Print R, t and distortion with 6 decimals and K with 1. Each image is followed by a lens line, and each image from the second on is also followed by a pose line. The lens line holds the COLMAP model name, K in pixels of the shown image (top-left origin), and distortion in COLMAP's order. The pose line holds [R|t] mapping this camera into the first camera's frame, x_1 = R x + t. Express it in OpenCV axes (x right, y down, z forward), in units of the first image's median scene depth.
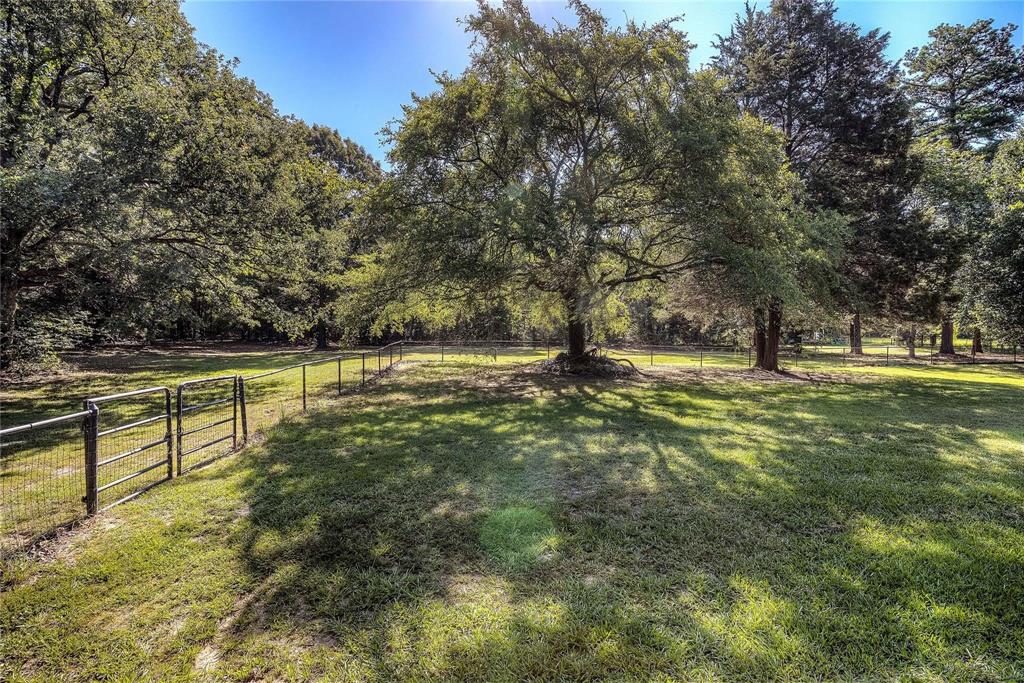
lens RADIAL K [[468.0, 0, 516.5], [0, 468.0, 346.4], [0, 0, 1]] dist [-0.041898, 0.009522]
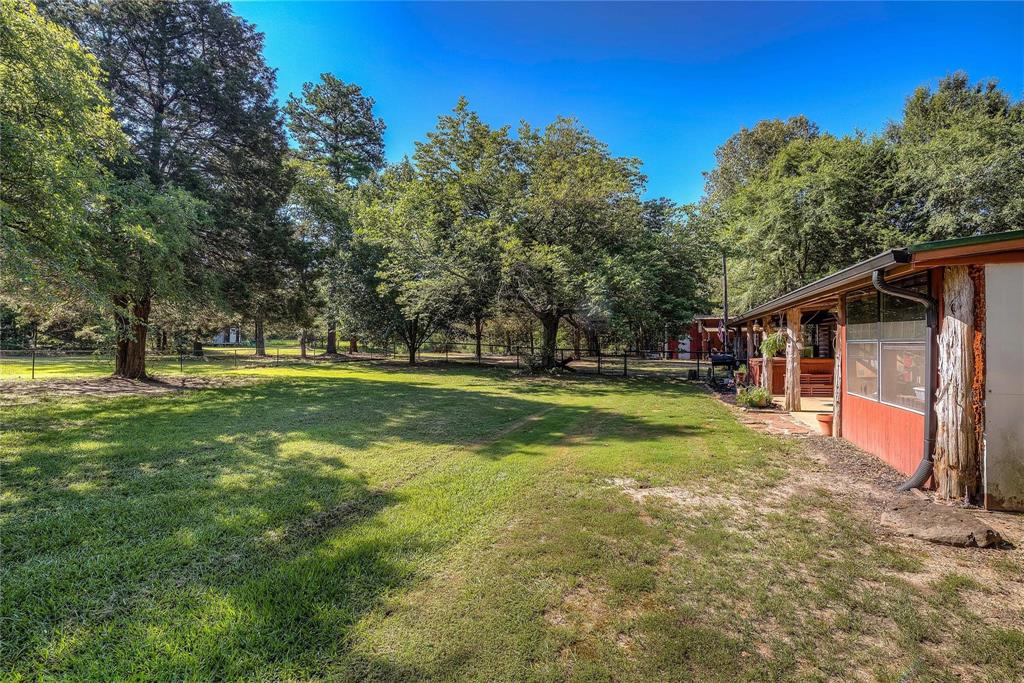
lens RADIAL K [[468.0, 0, 516.5], [0, 468.0, 346.4], [0, 0, 1]] dist [-0.041898, 0.009522]
pose [[0.451887, -0.004972, 0.892061, 0.097831], [0.008340, 0.999964, 0.001349, 0.000070], [-0.892036, 0.006831, 0.451913, 0.028370]]
